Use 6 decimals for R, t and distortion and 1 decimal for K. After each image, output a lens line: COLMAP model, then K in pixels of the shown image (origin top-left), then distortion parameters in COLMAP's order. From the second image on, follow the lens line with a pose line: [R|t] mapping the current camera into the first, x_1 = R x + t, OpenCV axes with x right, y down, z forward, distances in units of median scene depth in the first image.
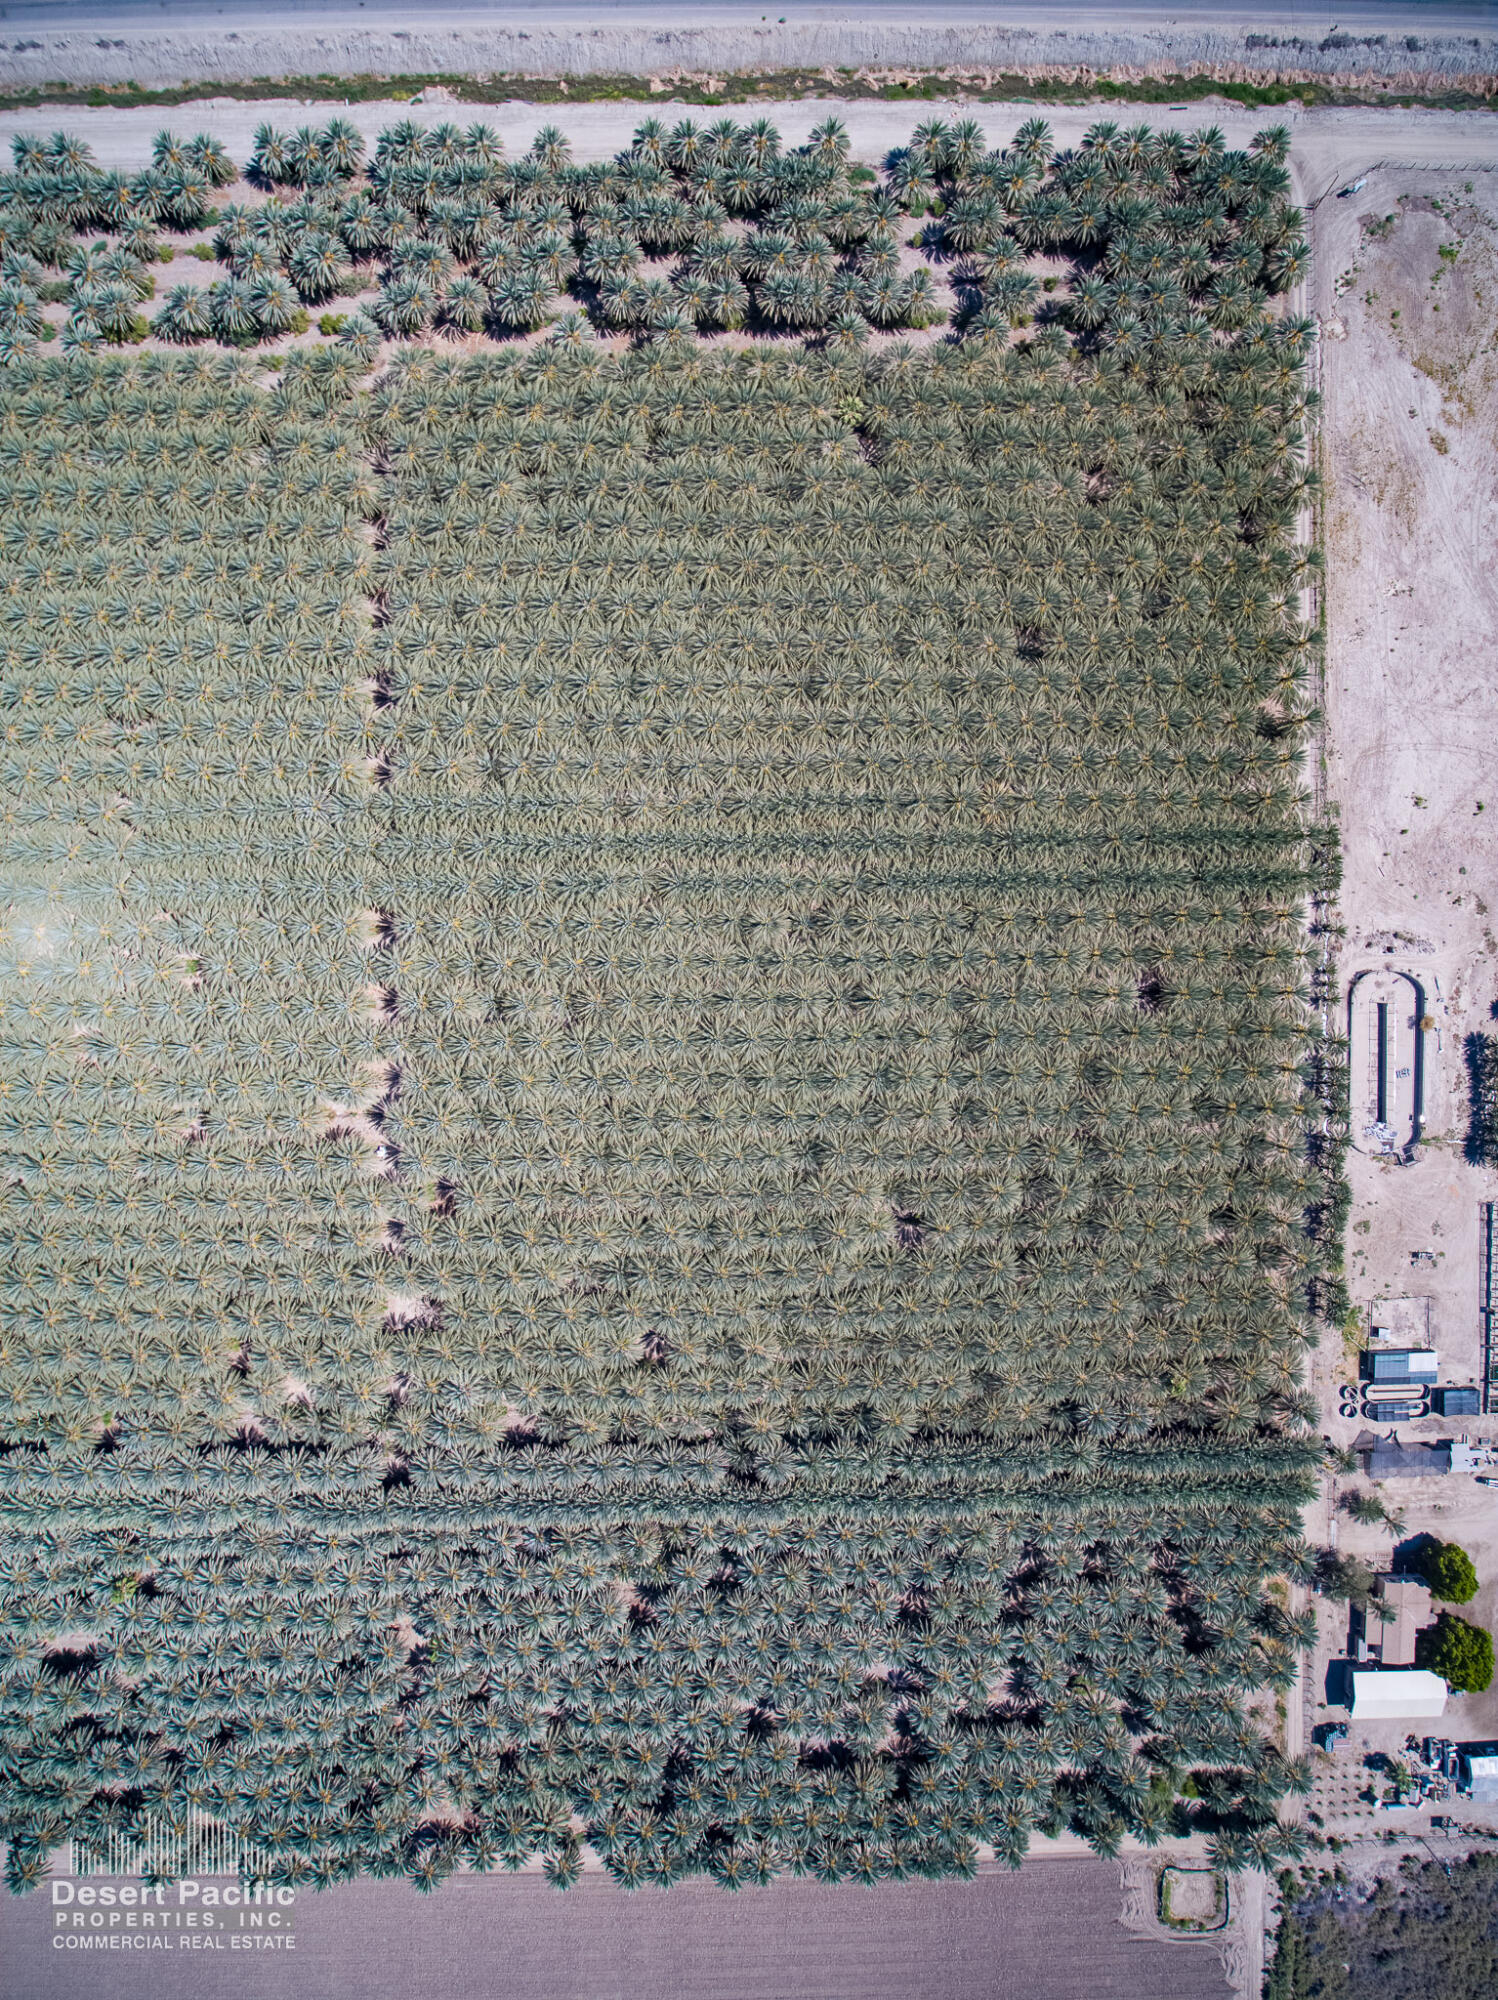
lens RADIAL K [[894.3, 0, 752.2], [0, 894.3, 1016.8], [0, 0, 1]] dist [-0.023707, 0.001915]
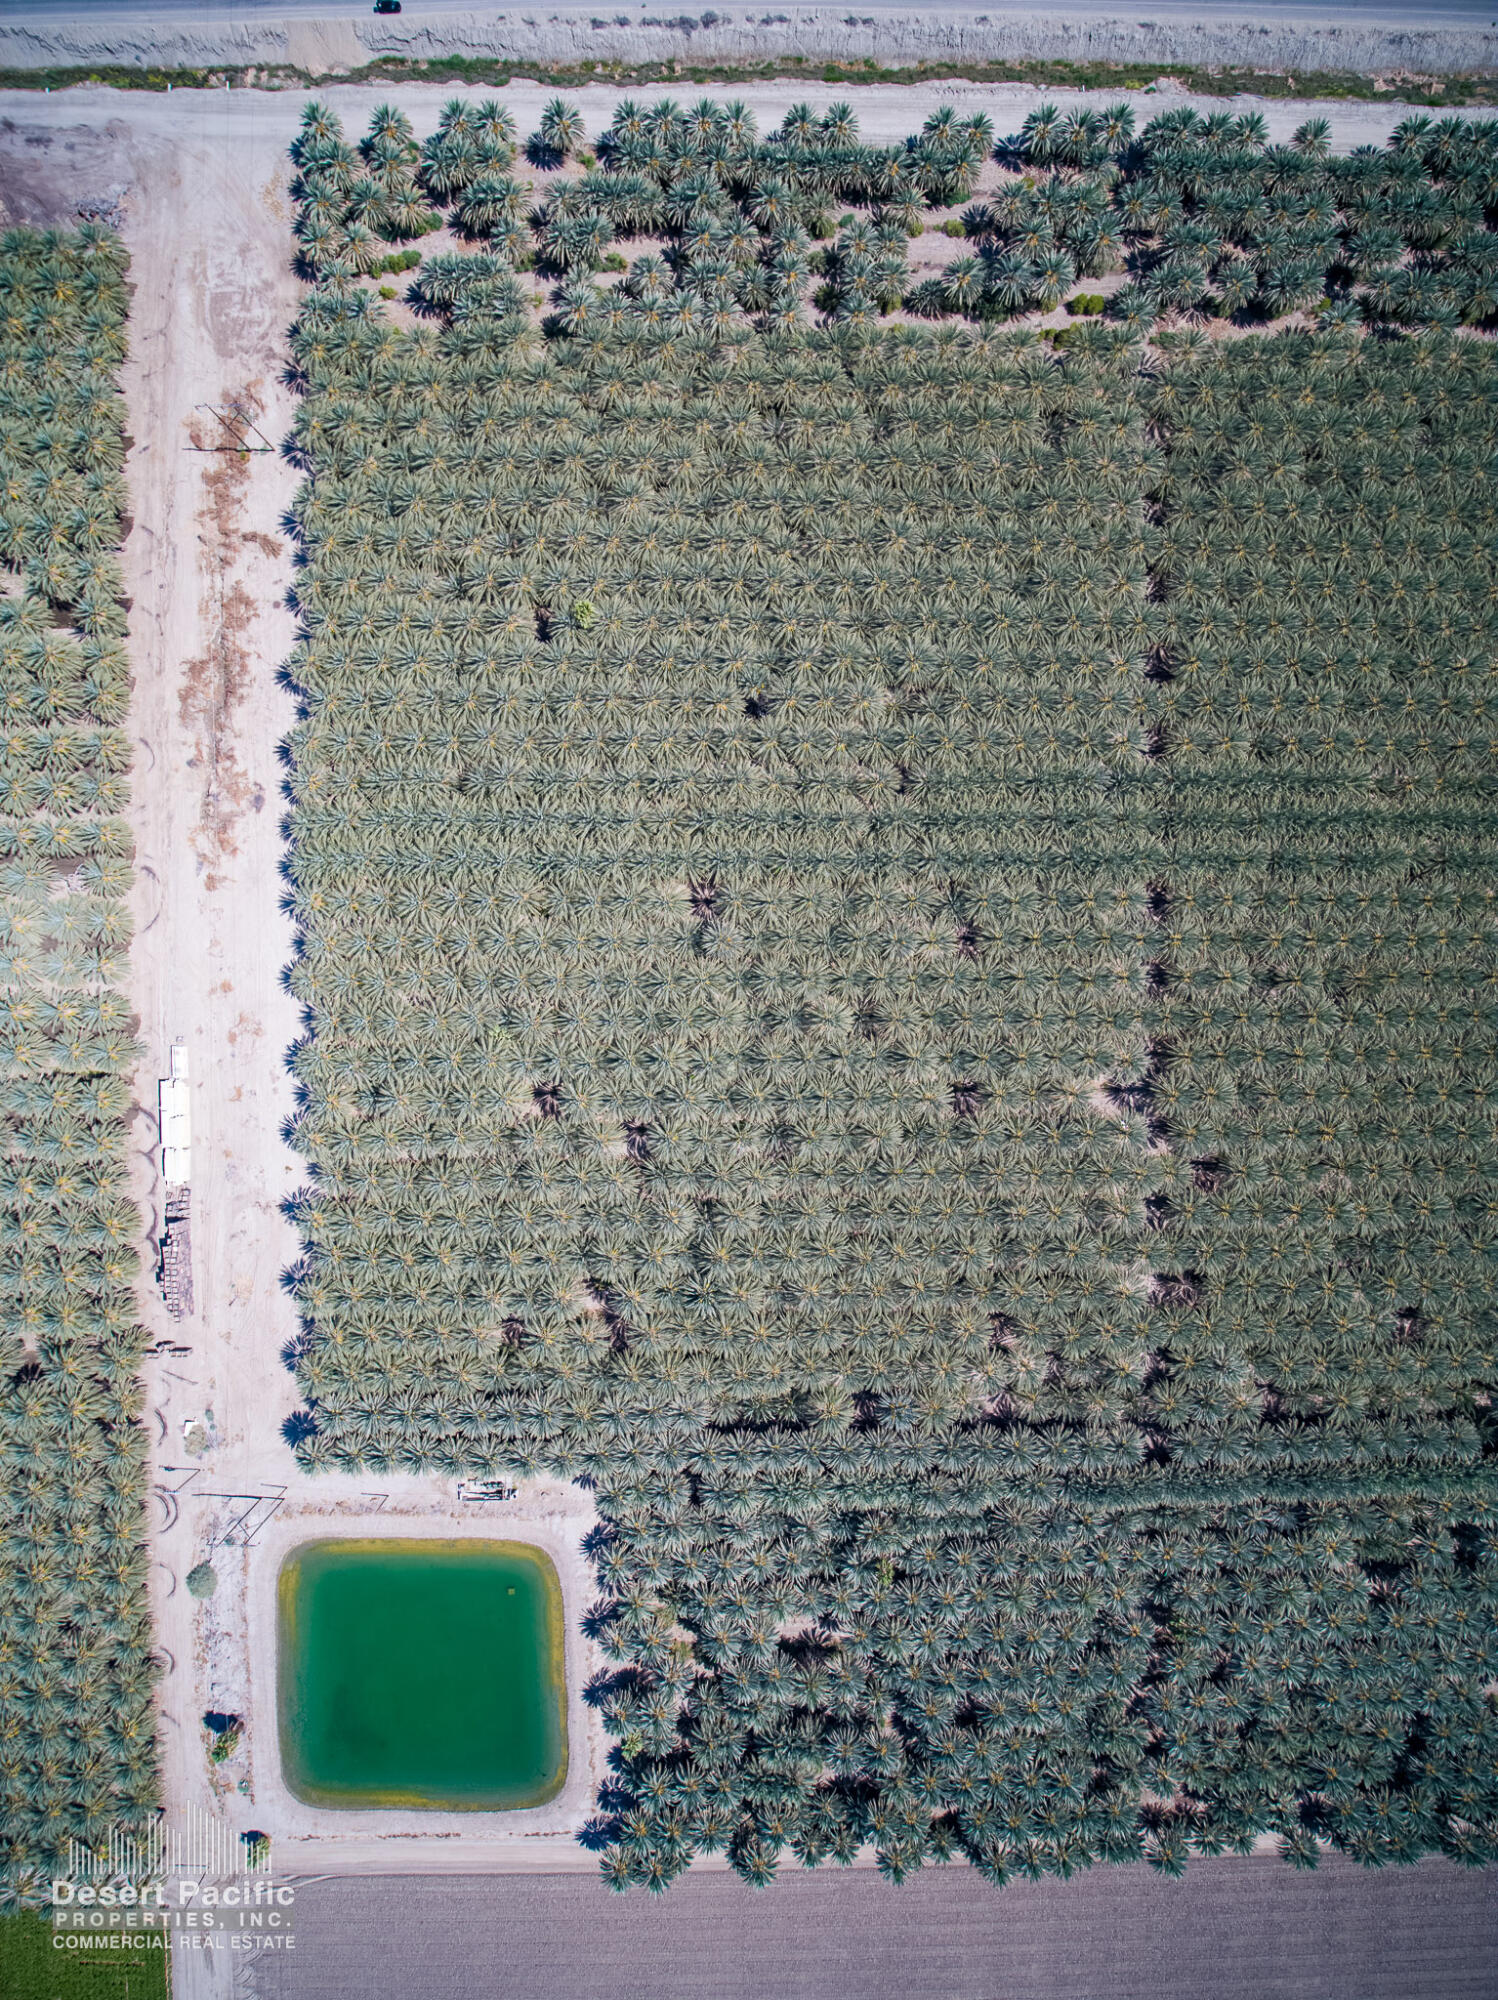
lens RADIAL K [[894.3, 0, 749.0], [0, 894.3, 988.4], [0, 0, 1]] dist [-0.023707, 0.001915]
pose [[0.999965, 0.008371, 0.000648, -0.851710], [-0.008360, 0.999839, -0.015855, 0.017717], [-0.000781, 0.015849, 0.999874, 0.000442]]
